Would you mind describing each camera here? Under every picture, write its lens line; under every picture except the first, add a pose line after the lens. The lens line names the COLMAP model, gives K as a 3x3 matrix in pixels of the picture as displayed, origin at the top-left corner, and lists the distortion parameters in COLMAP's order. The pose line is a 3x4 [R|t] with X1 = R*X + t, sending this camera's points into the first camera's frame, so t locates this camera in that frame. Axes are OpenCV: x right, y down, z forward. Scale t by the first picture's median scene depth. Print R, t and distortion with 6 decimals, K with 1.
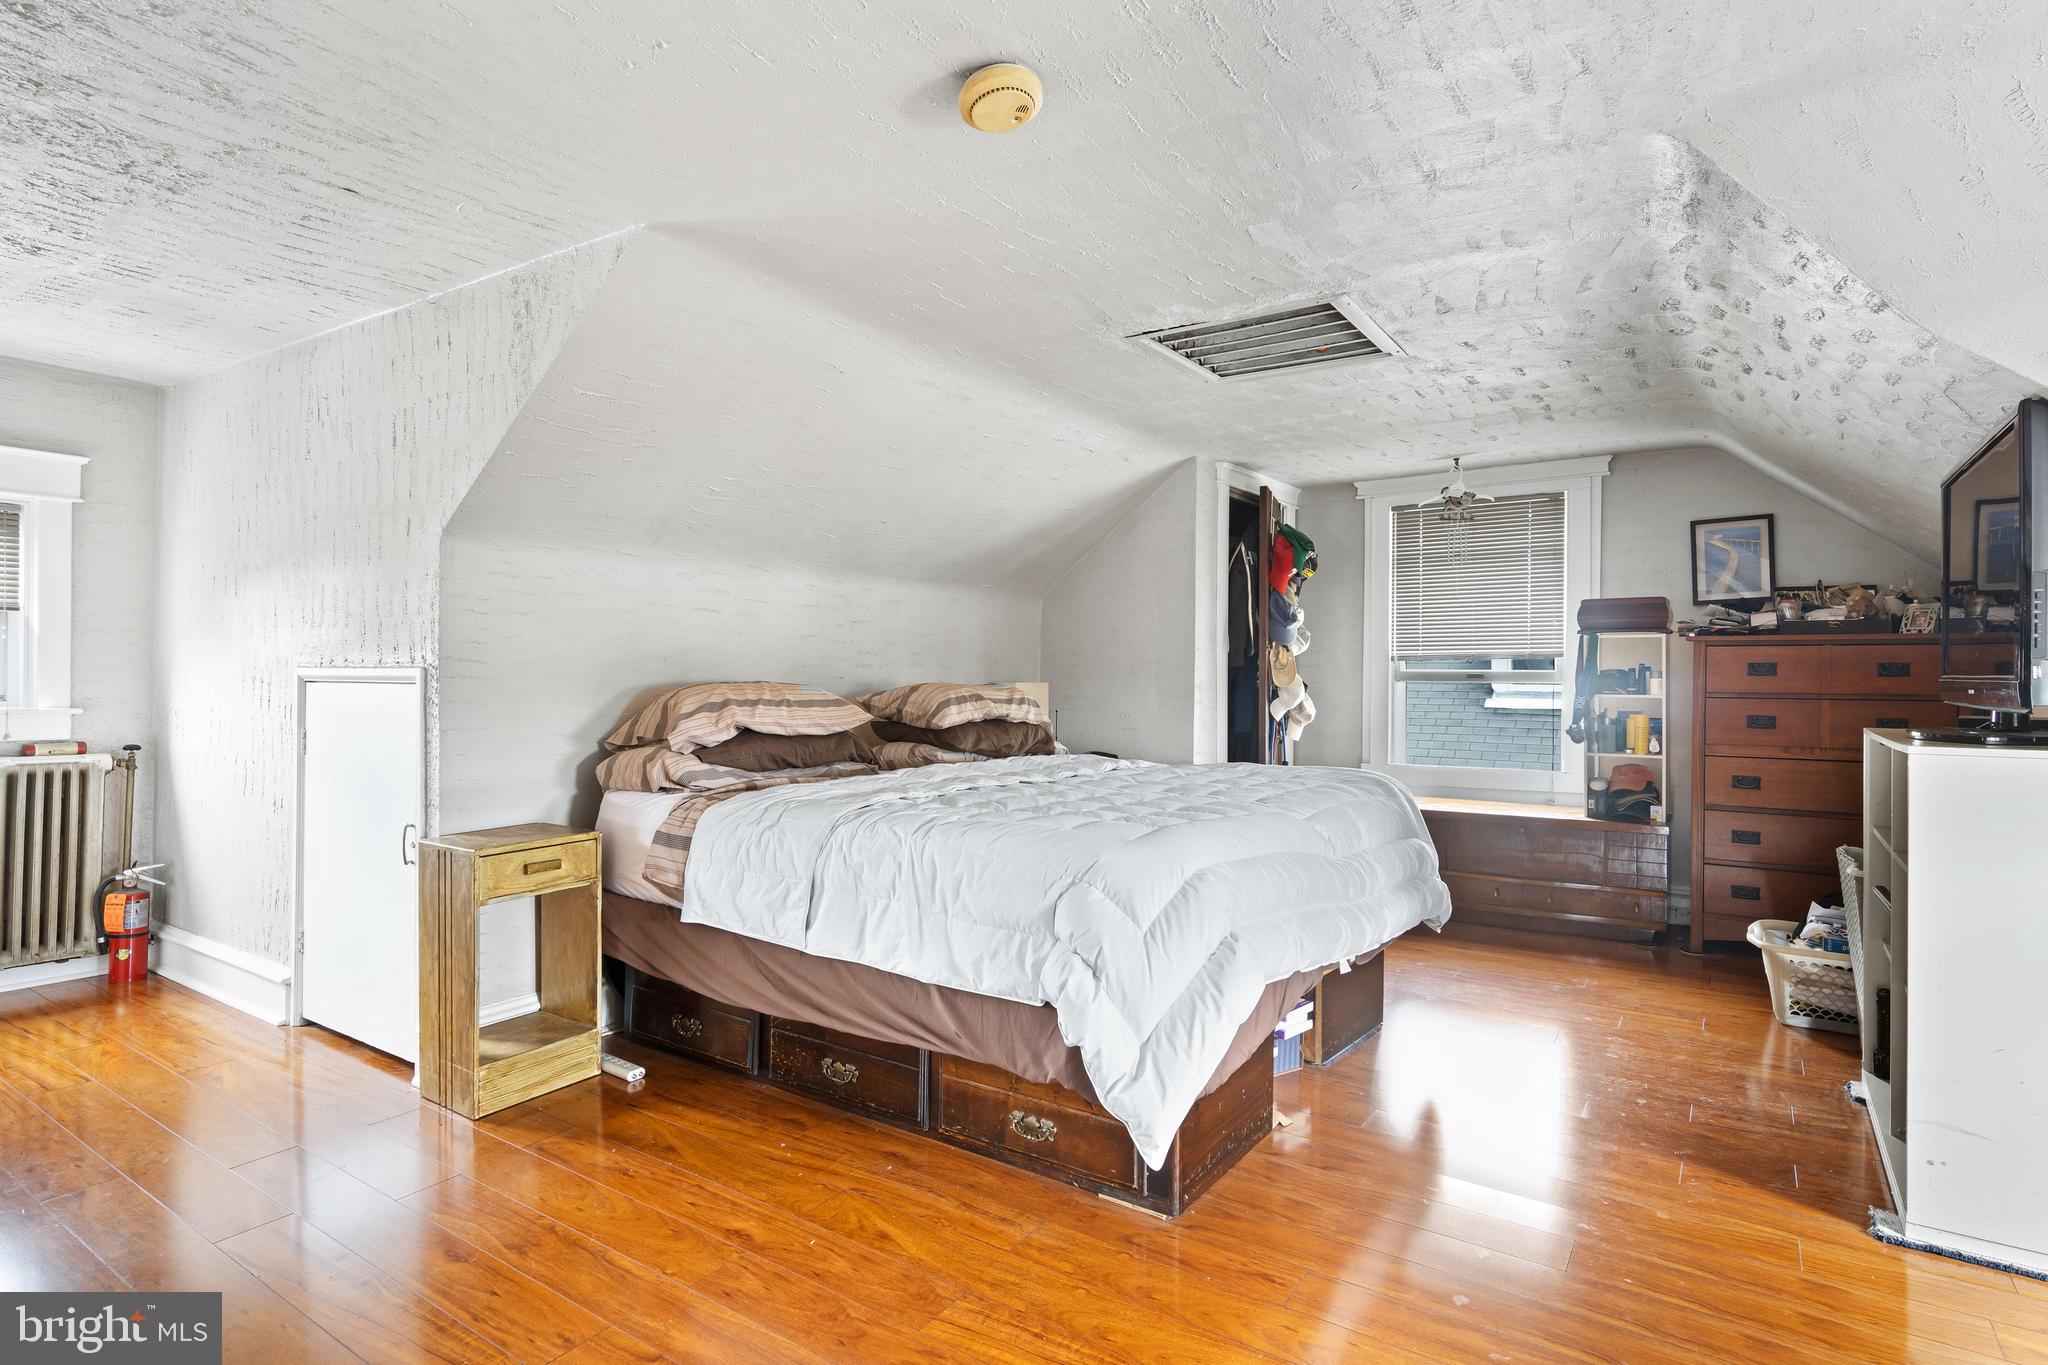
lens RADIAL K [[1042.7, 0, 1026.6], [0, 1042.7, 670.0], [0, 0, 1]] dist [0.004551, 0.000000]
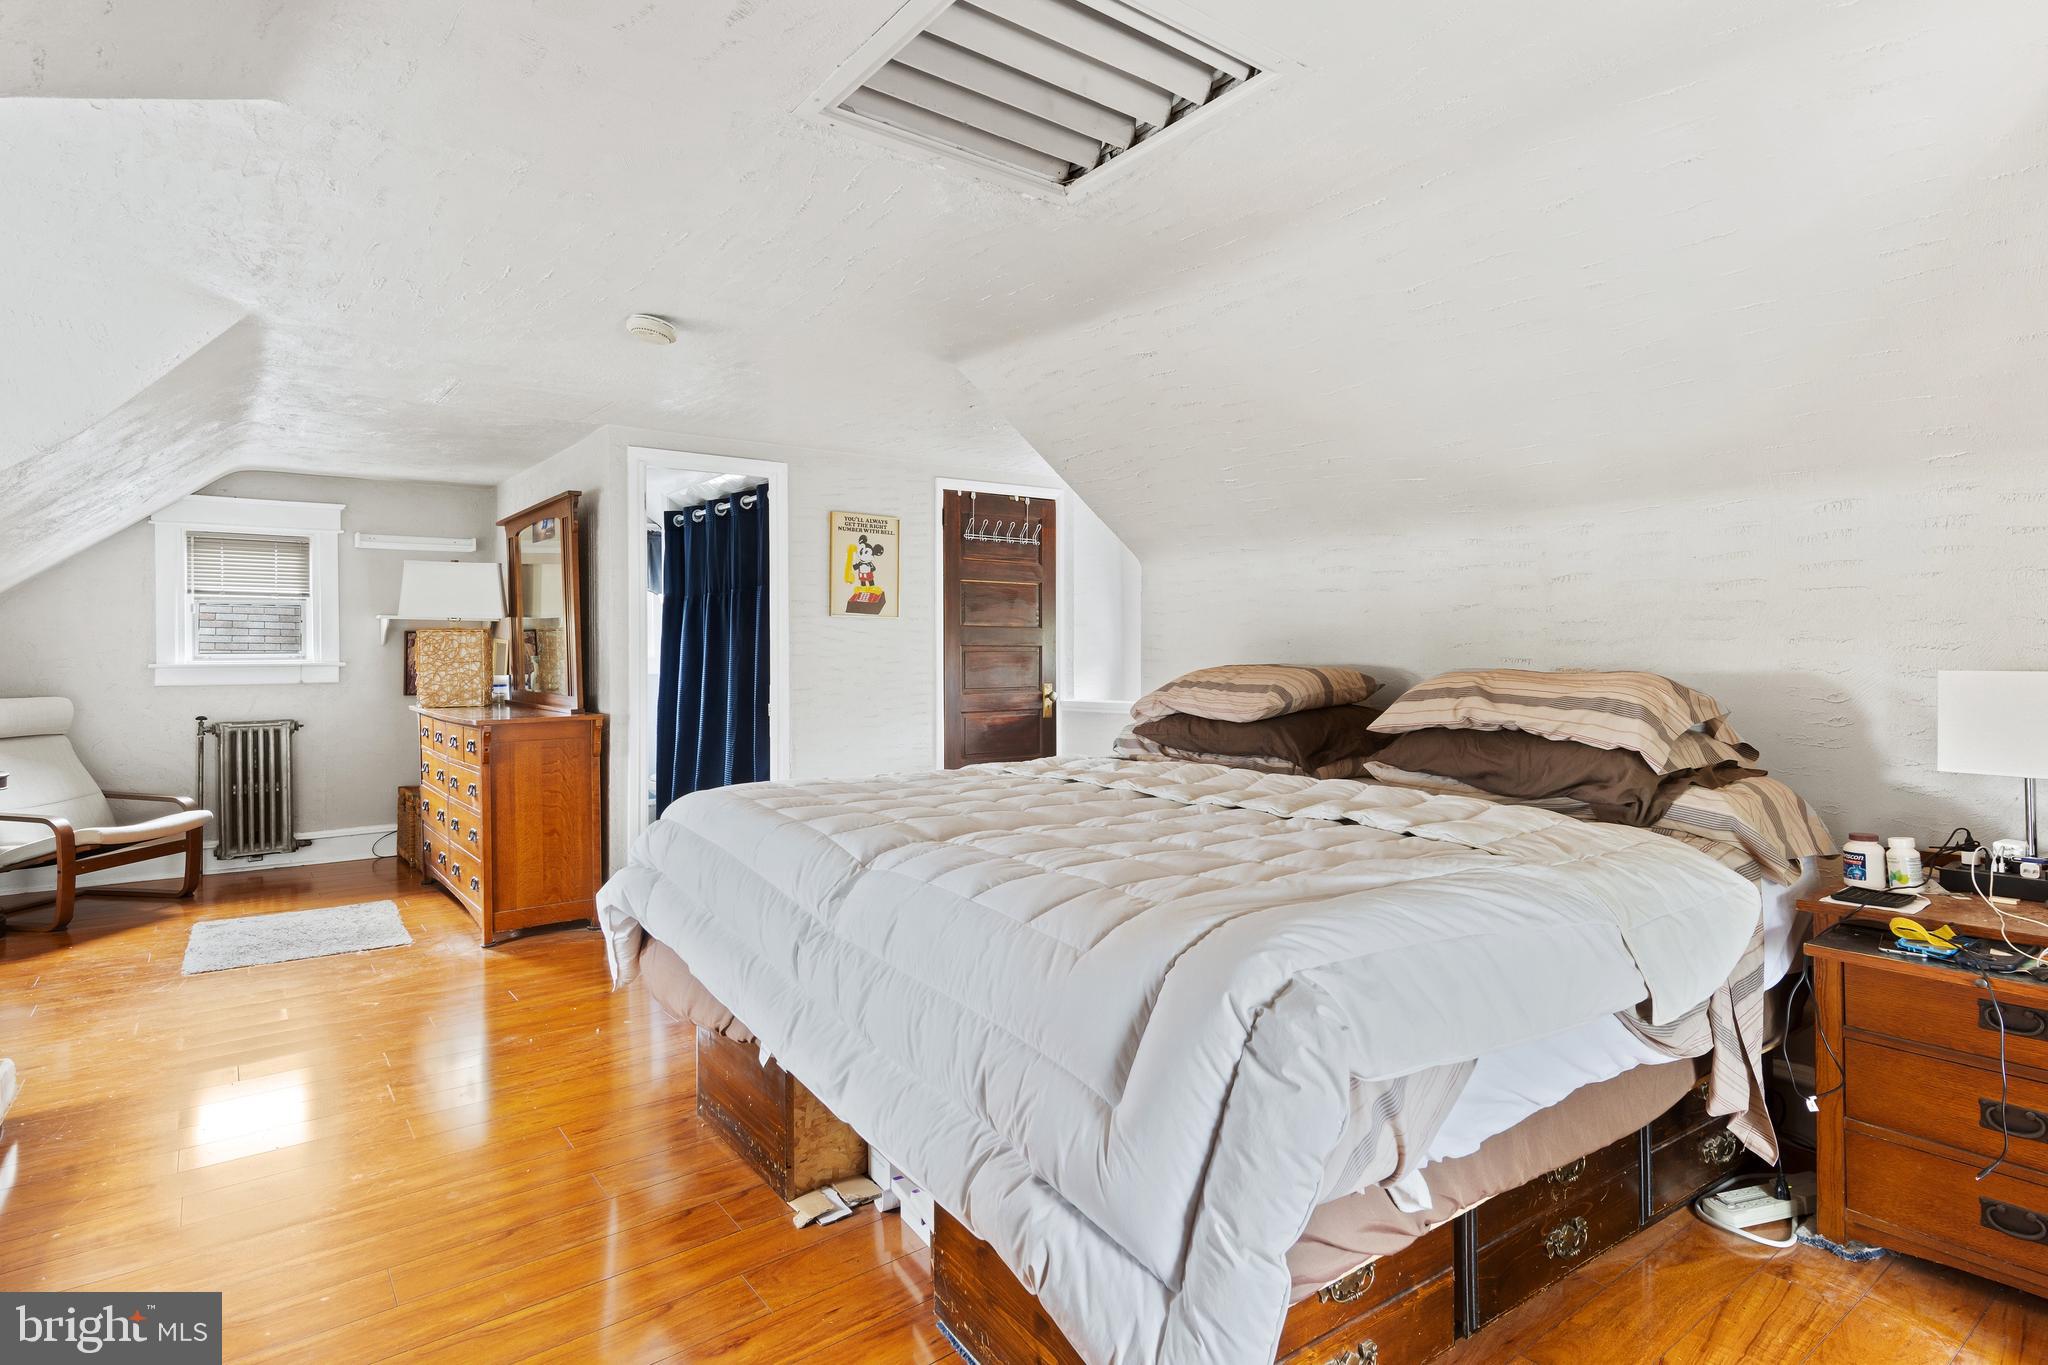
lens RADIAL K [[1042.7, 0, 1026.6], [0, 1042.7, 670.0], [0, 0, 1]] dist [0.004551, 0.000000]
pose [[-0.309027, 0.006755, -0.951029, 0.737300], [0.004856, 0.999973, 0.005524, 0.009321], [0.951041, -0.002911, -0.309052, 1.088817]]
